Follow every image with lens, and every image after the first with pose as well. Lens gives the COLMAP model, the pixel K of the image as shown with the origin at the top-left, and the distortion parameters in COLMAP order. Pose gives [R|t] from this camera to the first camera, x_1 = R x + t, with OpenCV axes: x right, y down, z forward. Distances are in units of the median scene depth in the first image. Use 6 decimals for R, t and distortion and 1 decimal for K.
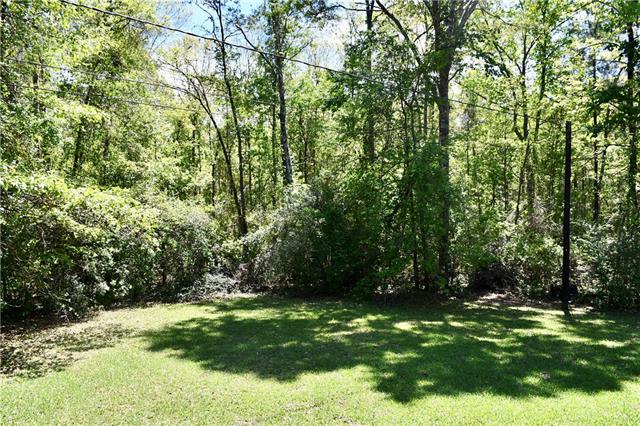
lens RADIAL K [[495.8, 0, 320.1], [0, 495.8, 221.1], [0, 0, 1]] dist [-0.151393, 0.102885]
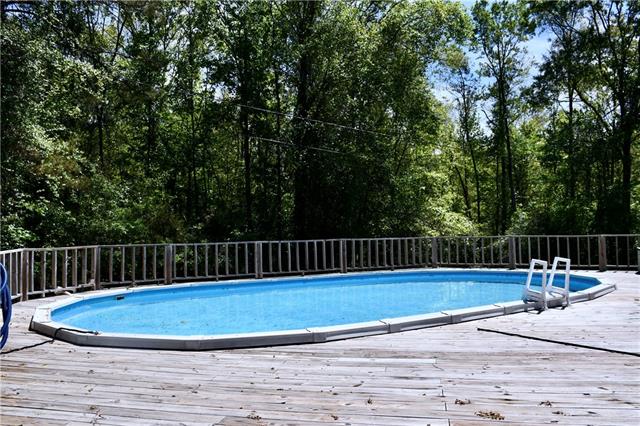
lens RADIAL K [[495.8, 0, 320.1], [0, 495.8, 221.1], [0, 0, 1]] dist [-0.151393, 0.102885]
pose [[0.942561, 0.016820, -0.333610, -0.148505], [-0.032418, 0.998623, -0.041244, 0.040009], [0.332457, 0.049690, 0.941808, -0.683418]]
